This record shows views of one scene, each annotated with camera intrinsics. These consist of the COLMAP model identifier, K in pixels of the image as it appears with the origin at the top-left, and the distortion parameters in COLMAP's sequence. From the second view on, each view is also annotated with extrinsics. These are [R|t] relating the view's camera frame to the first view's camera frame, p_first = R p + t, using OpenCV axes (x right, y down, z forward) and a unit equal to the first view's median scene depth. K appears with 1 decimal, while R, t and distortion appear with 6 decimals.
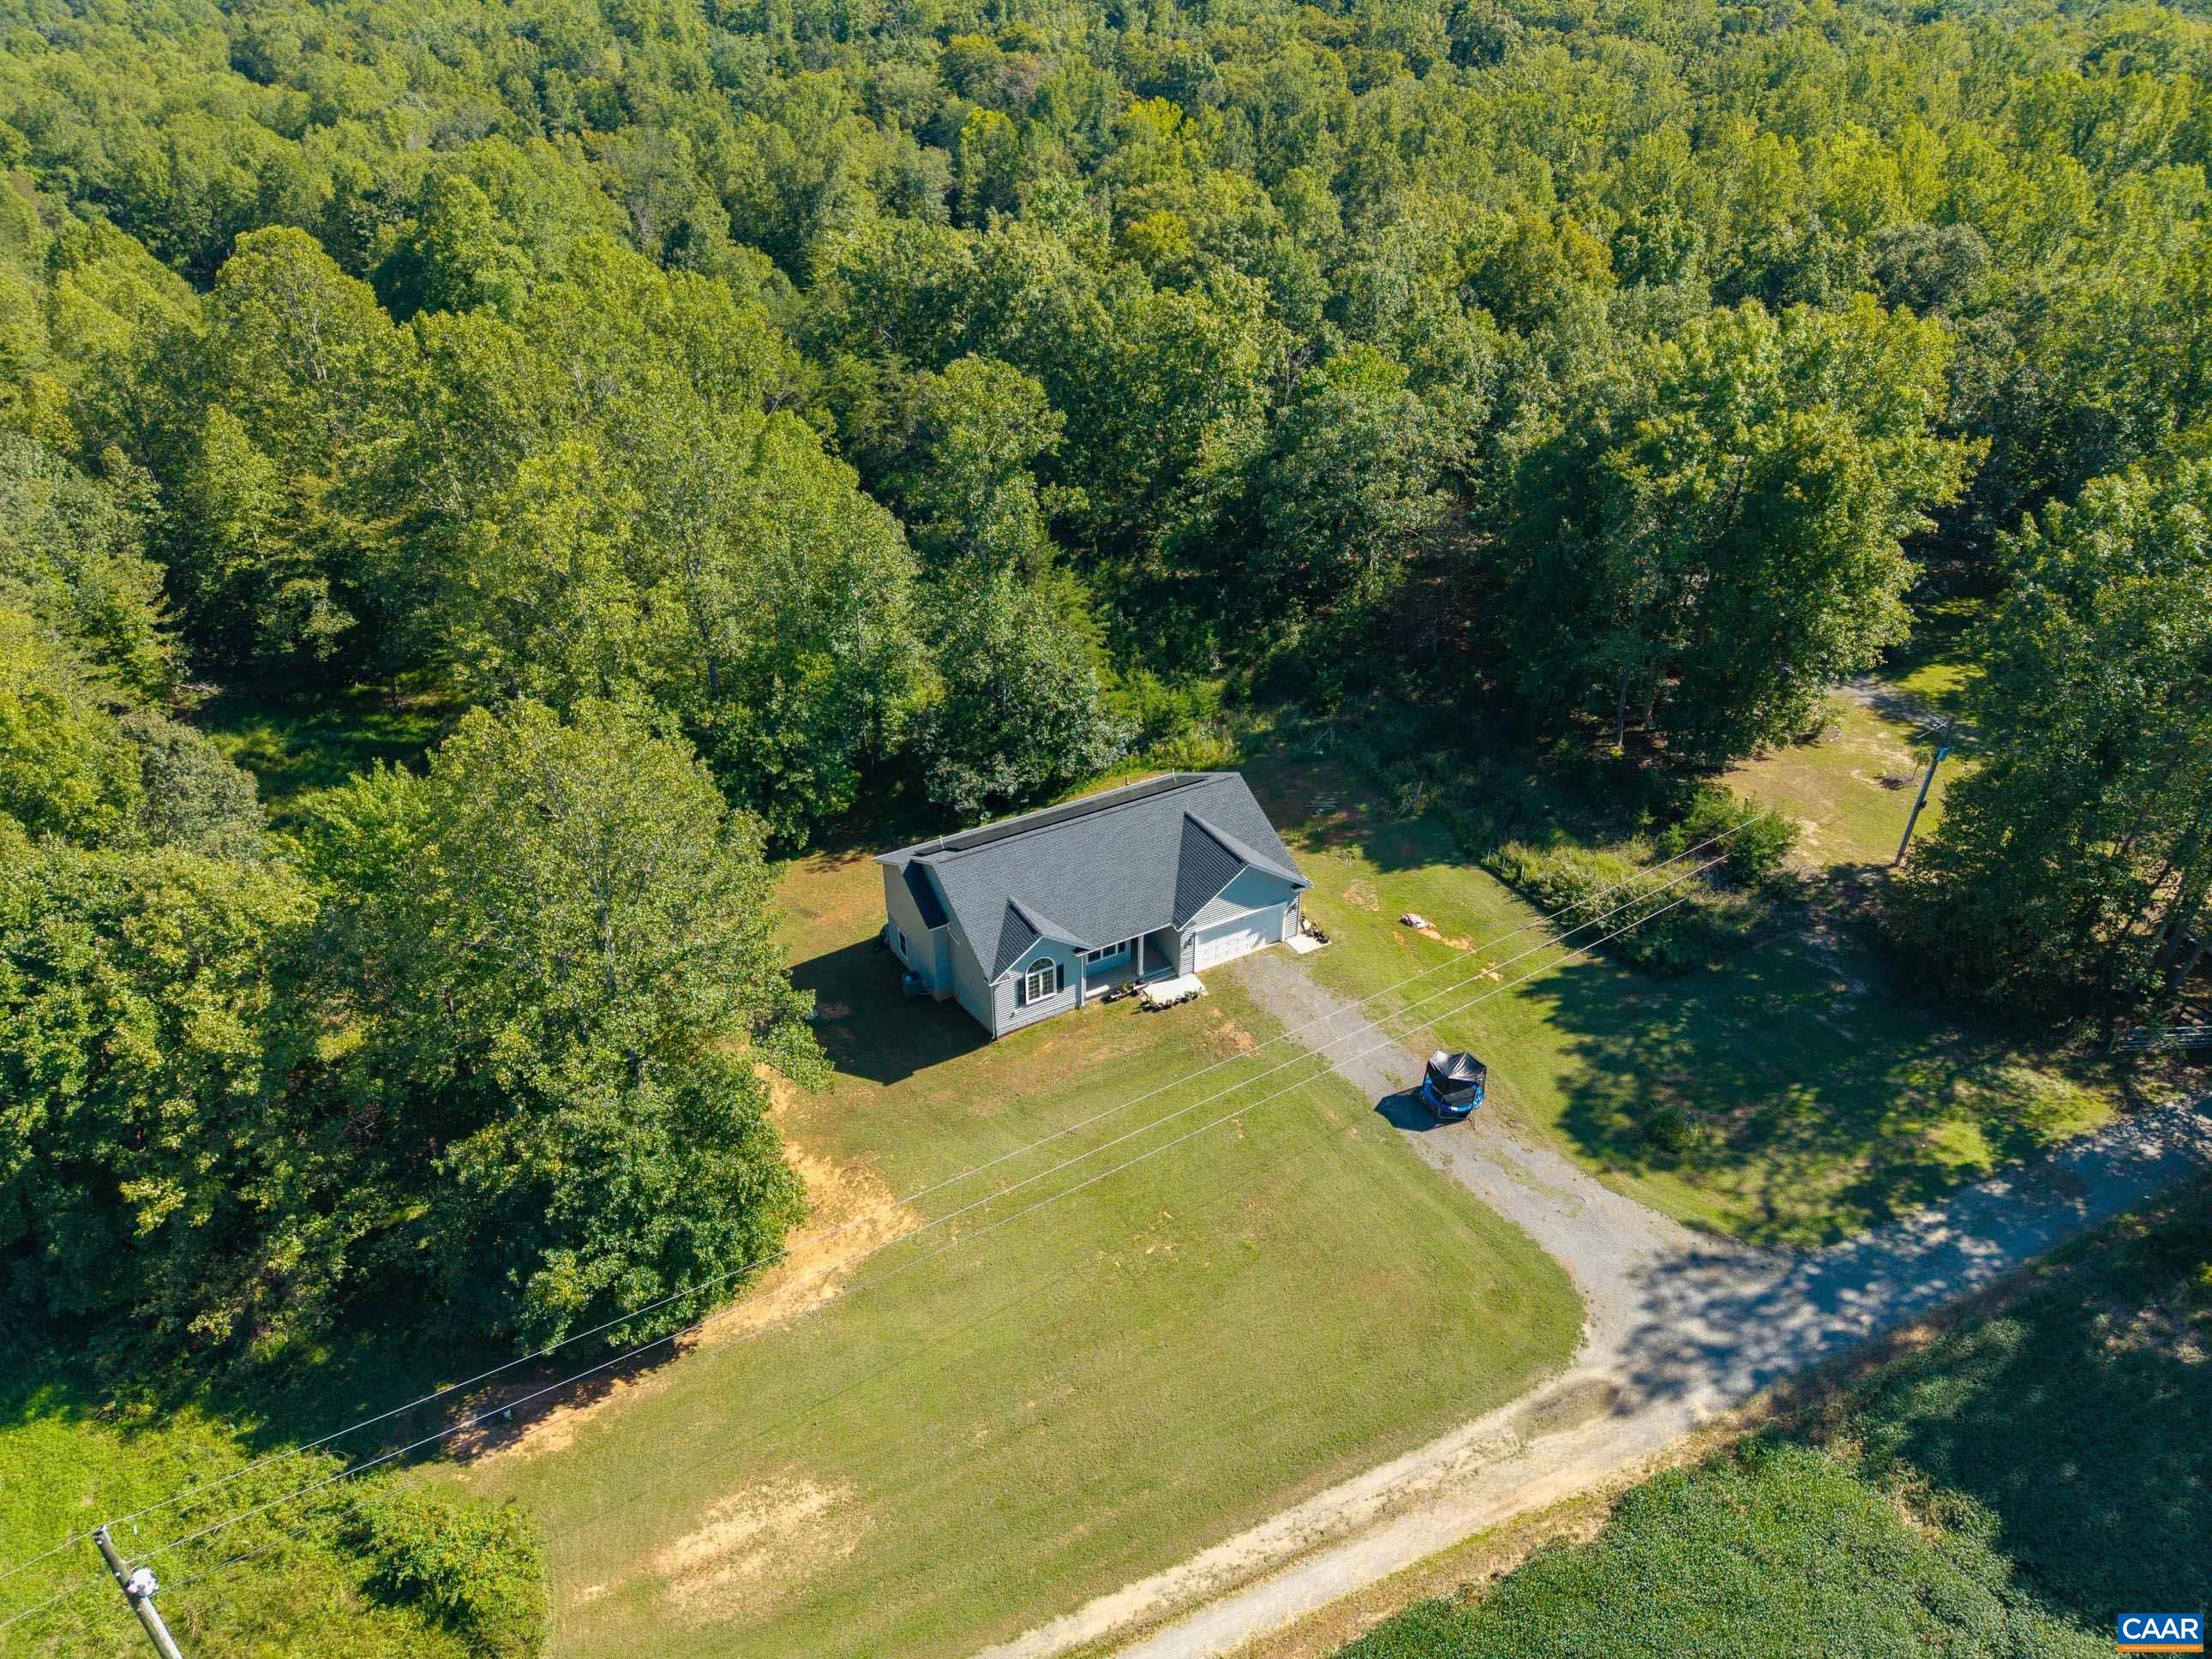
lens RADIAL K [[1492.7, 0, 1111.7], [0, 1492.7, 832.7], [0, 0, 1]] dist [0.012268, -0.014027]
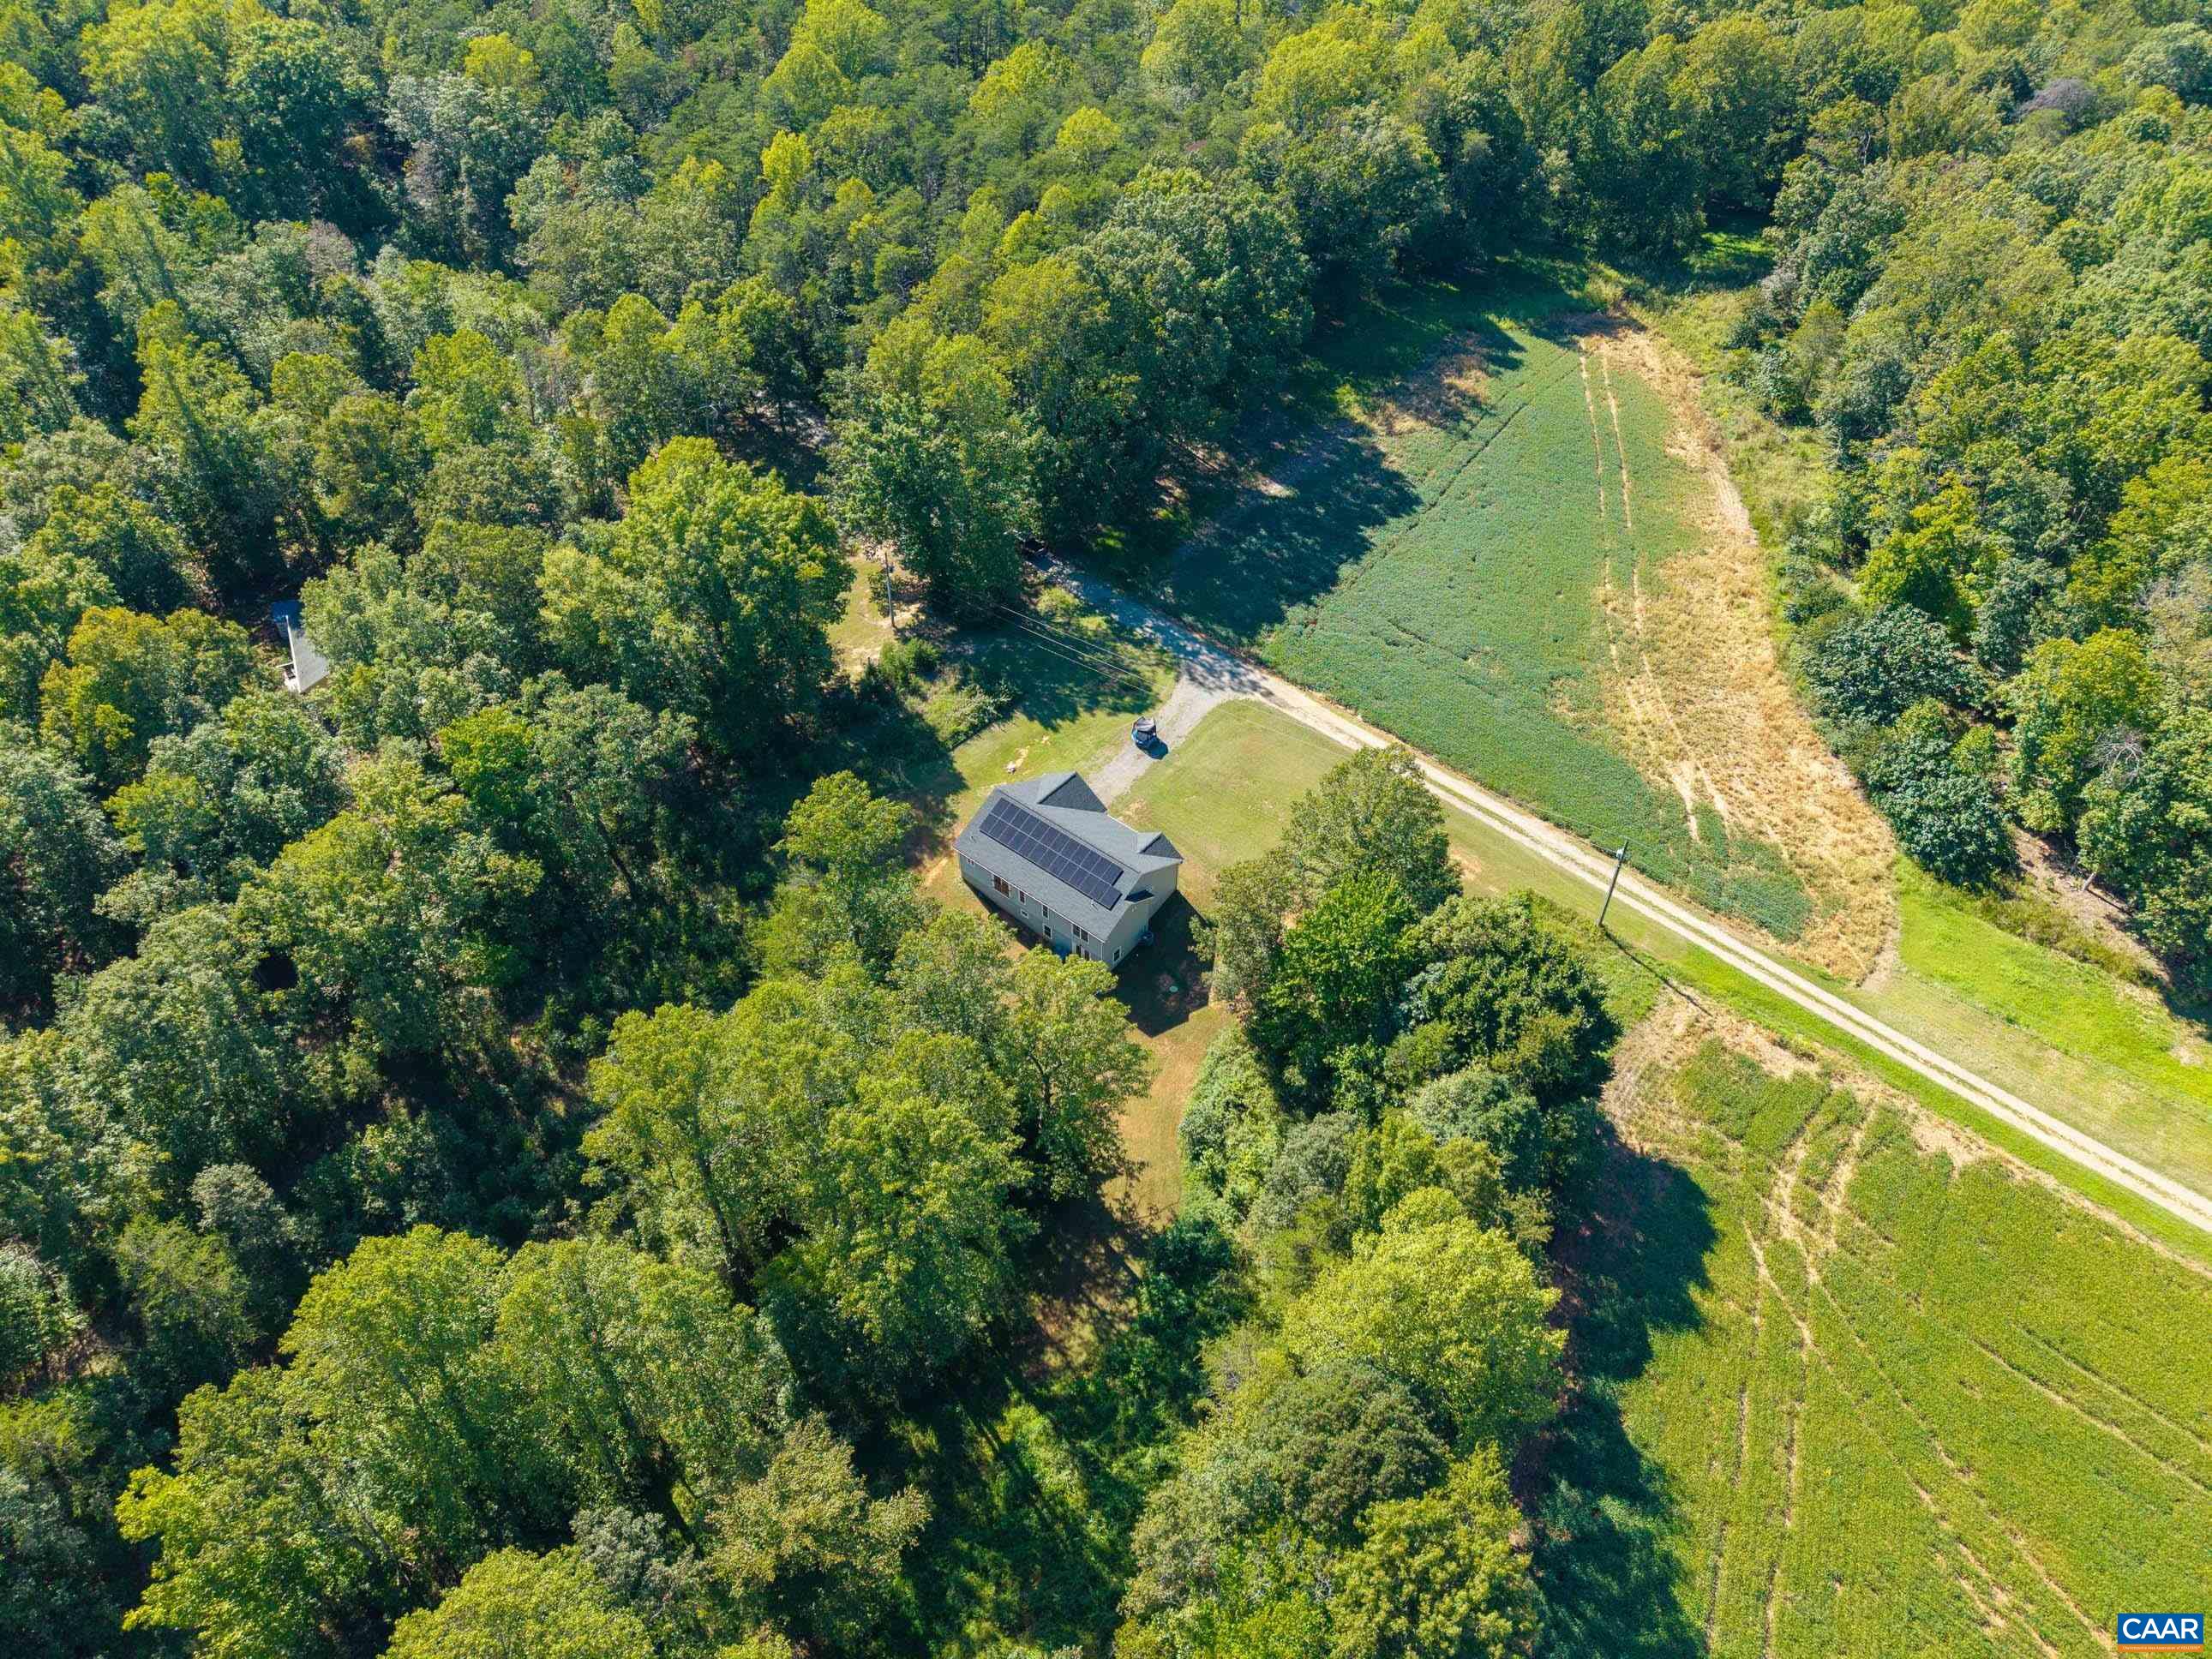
lens RADIAL K [[1492.7, 0, 1107.2], [0, 1492.7, 818.8], [0, 0, 1]] dist [0.012268, -0.014027]
pose [[-0.355027, -0.645370, 0.676353, -1.279012], [0.487971, 0.489172, 0.722907, -1.338543], [-0.797396, 0.586692, 0.141253, 0.709836]]
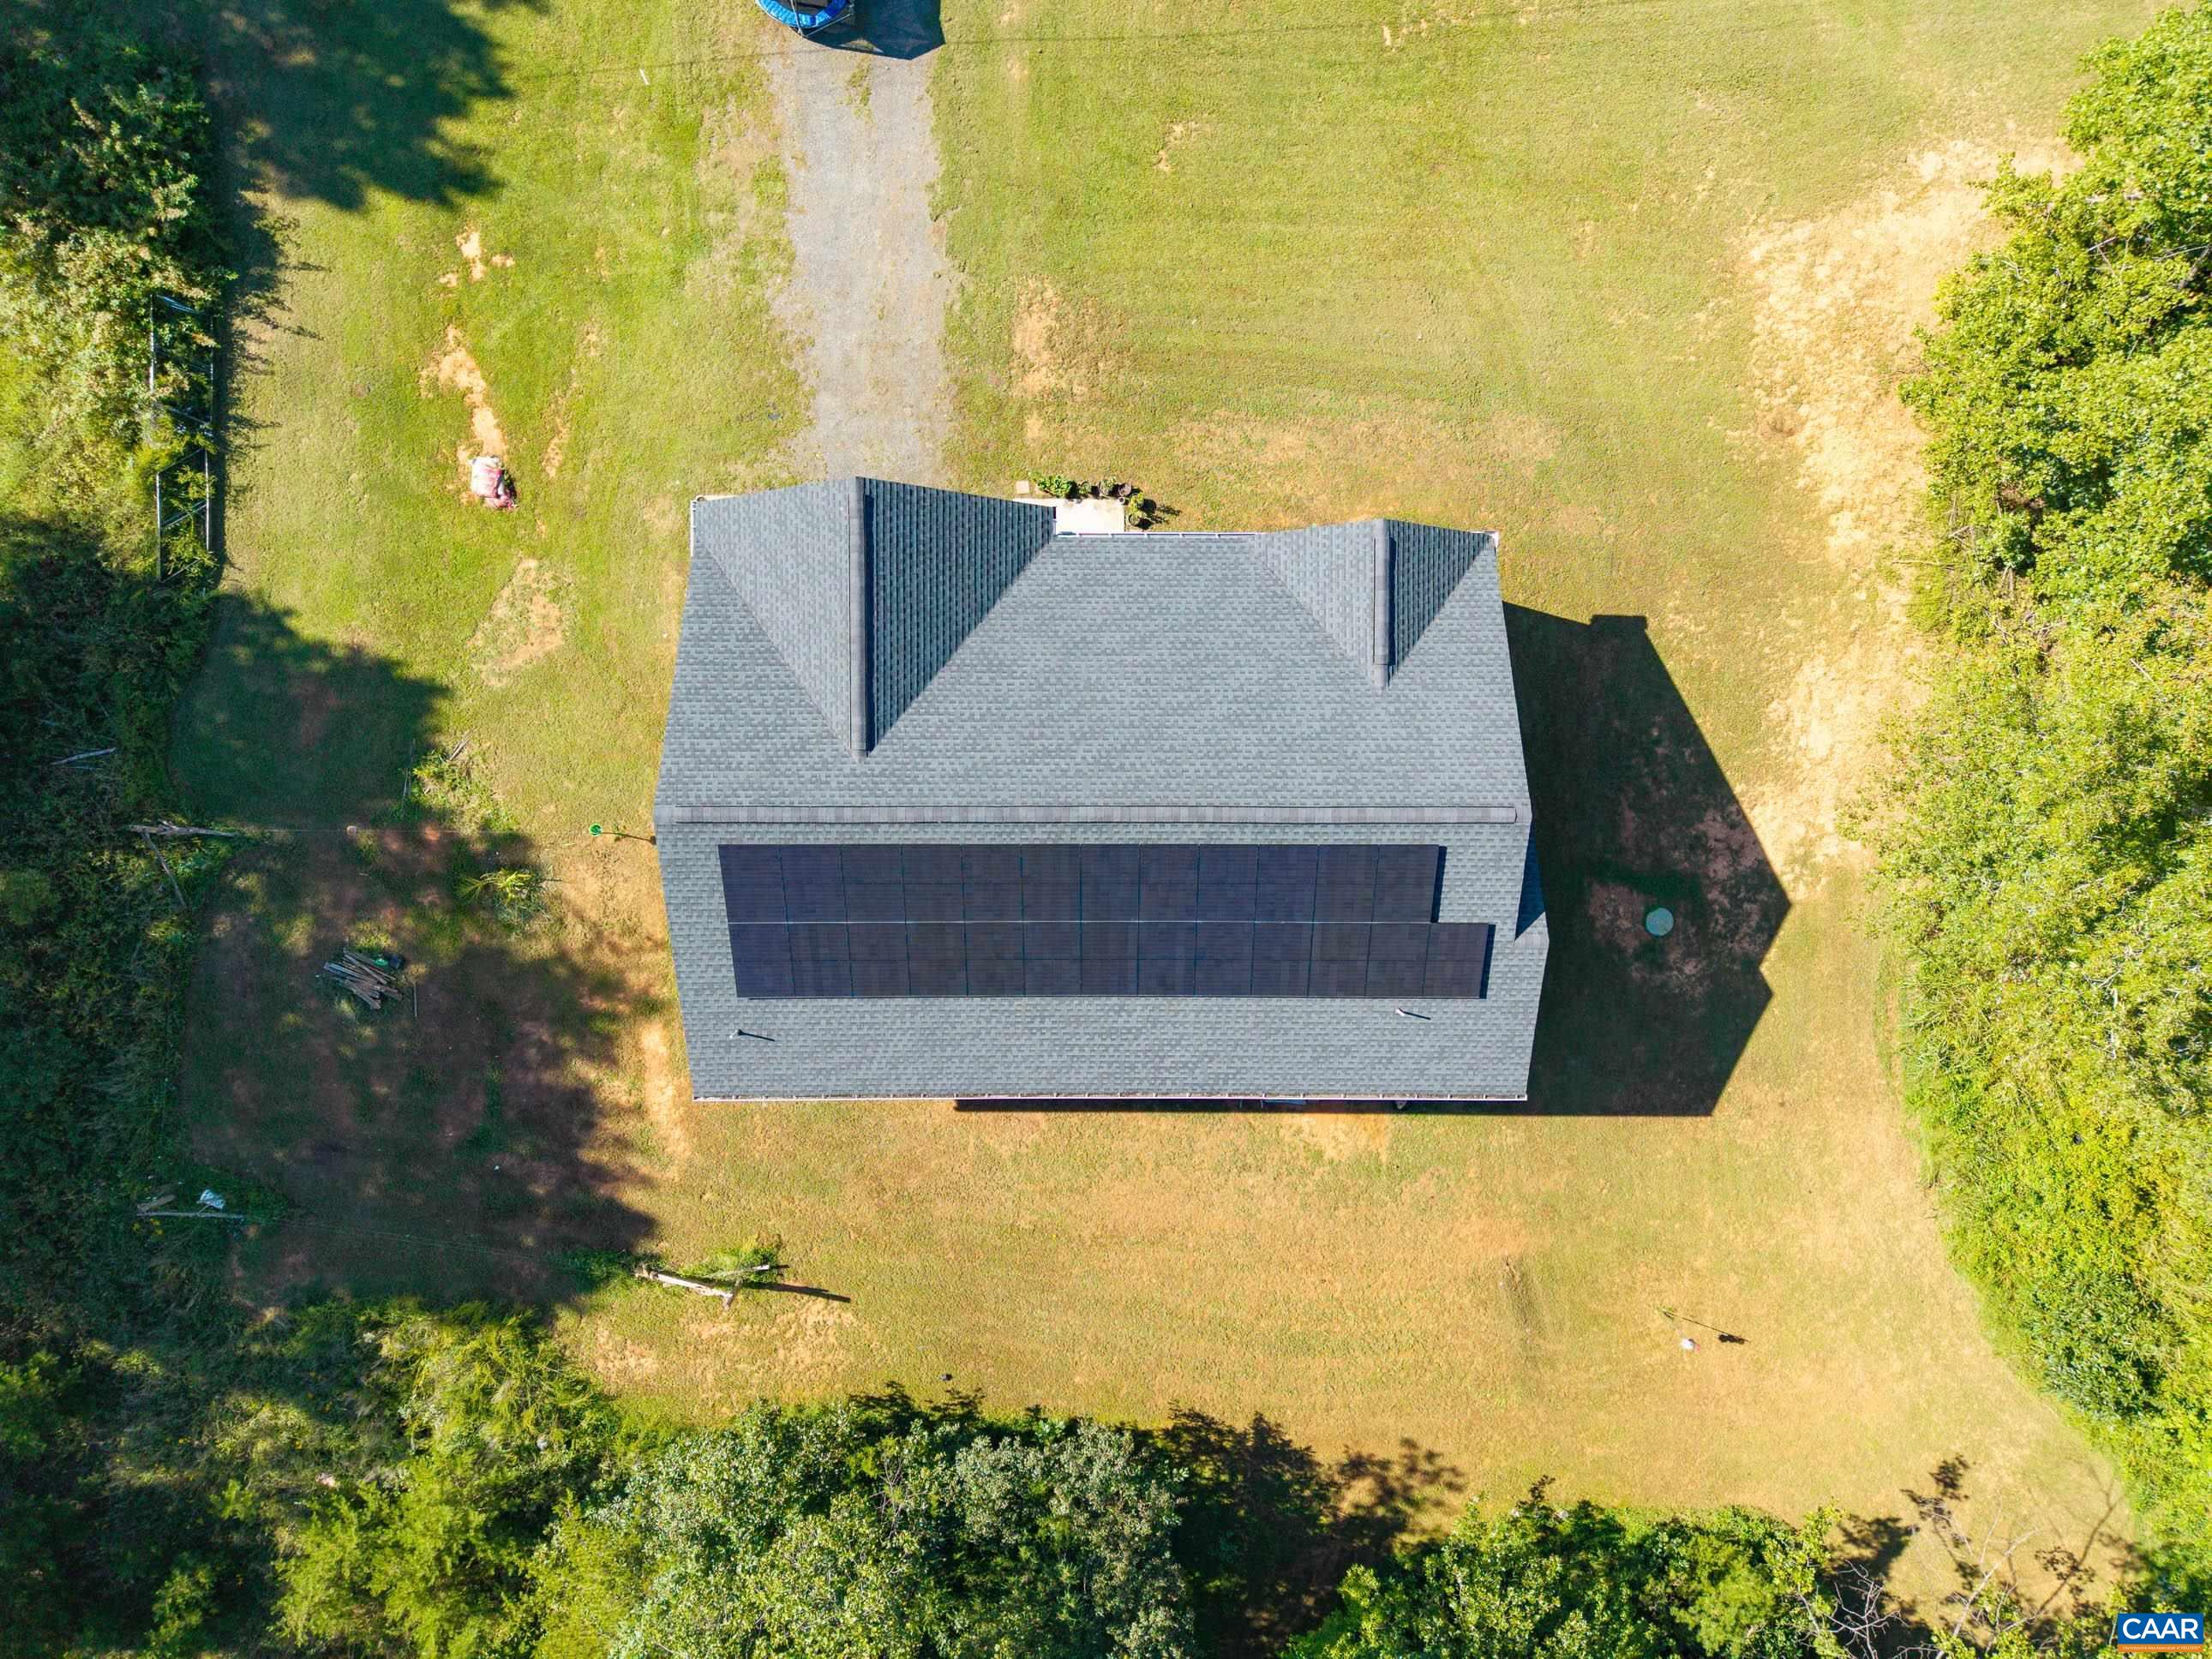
lens RADIAL K [[1365.3, 0, 1108.4], [0, 1365.3, 838.1], [0, 0, 1]] dist [0.000846, -0.000803]
pose [[-0.871396, -0.490535, -0.006703, -0.015812], [0.251237, -0.457954, 0.852736, -0.326922], [-0.421366, 0.741387, 0.522299, 0.831393]]
